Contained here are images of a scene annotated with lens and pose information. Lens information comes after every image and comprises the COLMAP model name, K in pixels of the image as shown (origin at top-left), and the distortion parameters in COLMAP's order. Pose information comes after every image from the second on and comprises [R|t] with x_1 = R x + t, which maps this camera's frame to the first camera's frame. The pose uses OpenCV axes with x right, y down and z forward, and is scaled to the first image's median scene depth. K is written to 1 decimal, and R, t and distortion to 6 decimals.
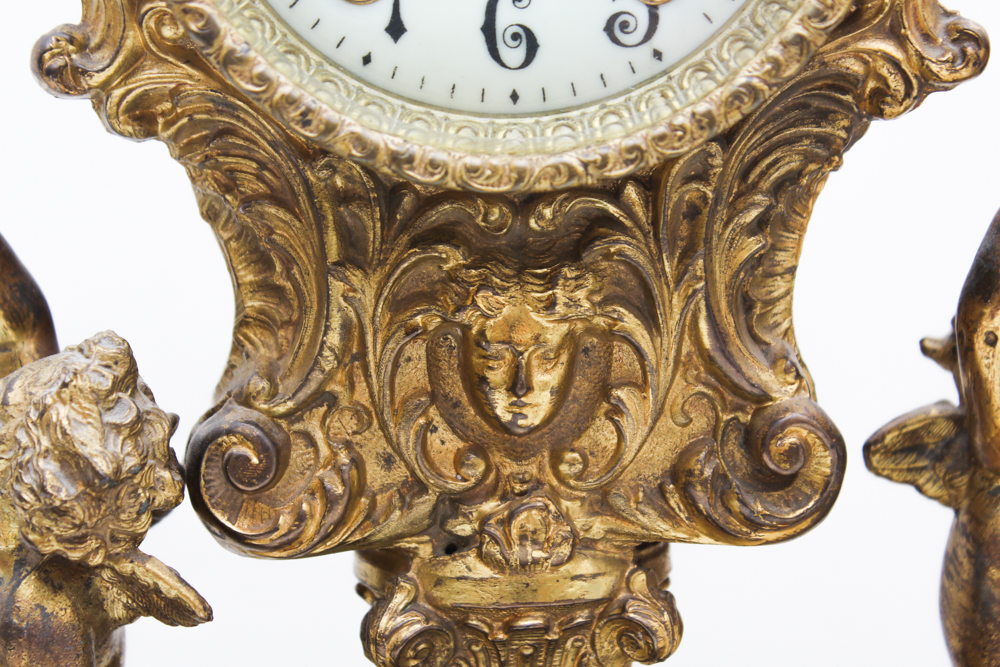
lens RADIAL K [[2379.1, 0, 498.0], [0, 2379.1, 322.8], [0, 0, 1]] dist [0.107413, 0.000000]
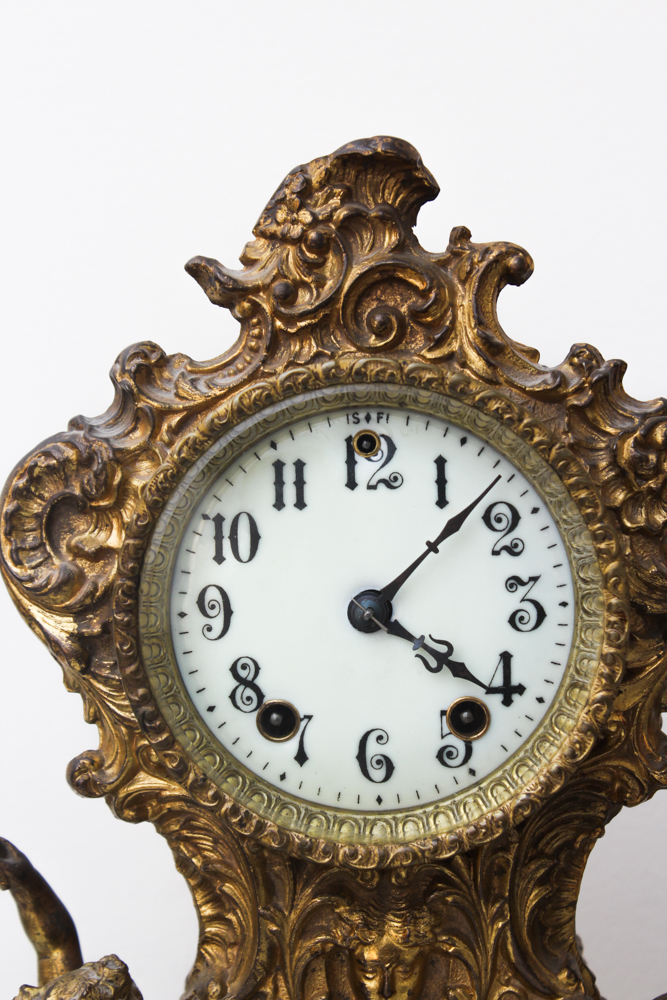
lens RADIAL K [[2306.7, 0, 337.0], [0, 2306.7, 493.3], [0, 0, 1]] dist [0.041540, 0.000000]
pose [[0.998130, -0.015759, -0.059064, 0.068293], [0.009333, 0.994159, -0.107523, -0.127595], [0.060413, 0.106770, 0.992447, -0.478578]]
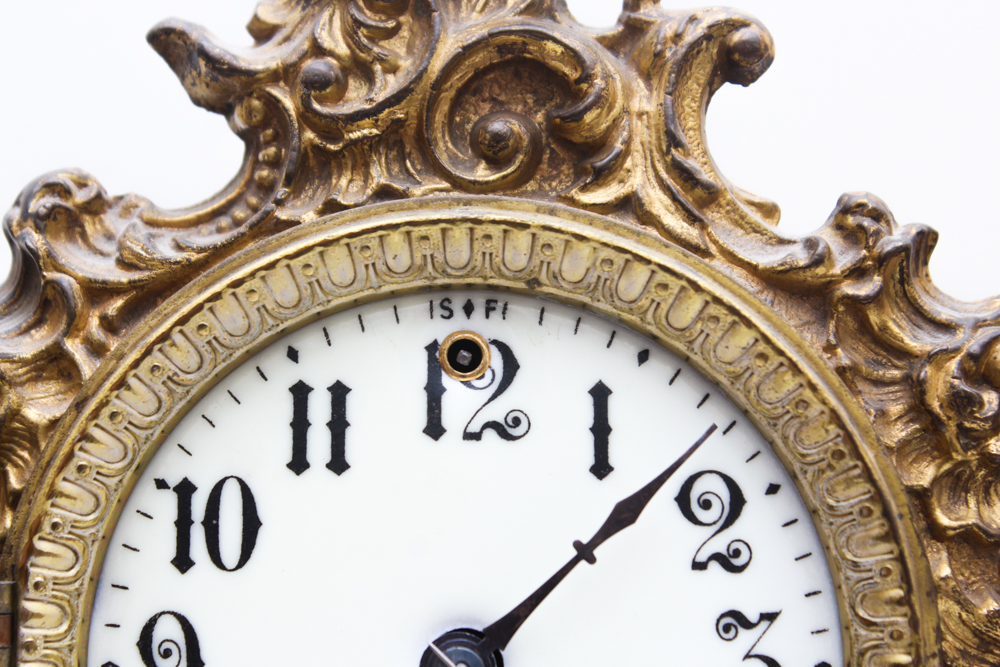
lens RADIAL K [[2379.1, 0, 491.5], [0, 2379.1, 332.8], [0, 0, 1]] dist [0.107413, 0.000000]
pose [[0.999530, 0.010712, -0.028730, 0.034549], [-0.016416, 0.978336, -0.206372, -0.154793], [0.025897, 0.206747, 0.978052, 0.155708]]
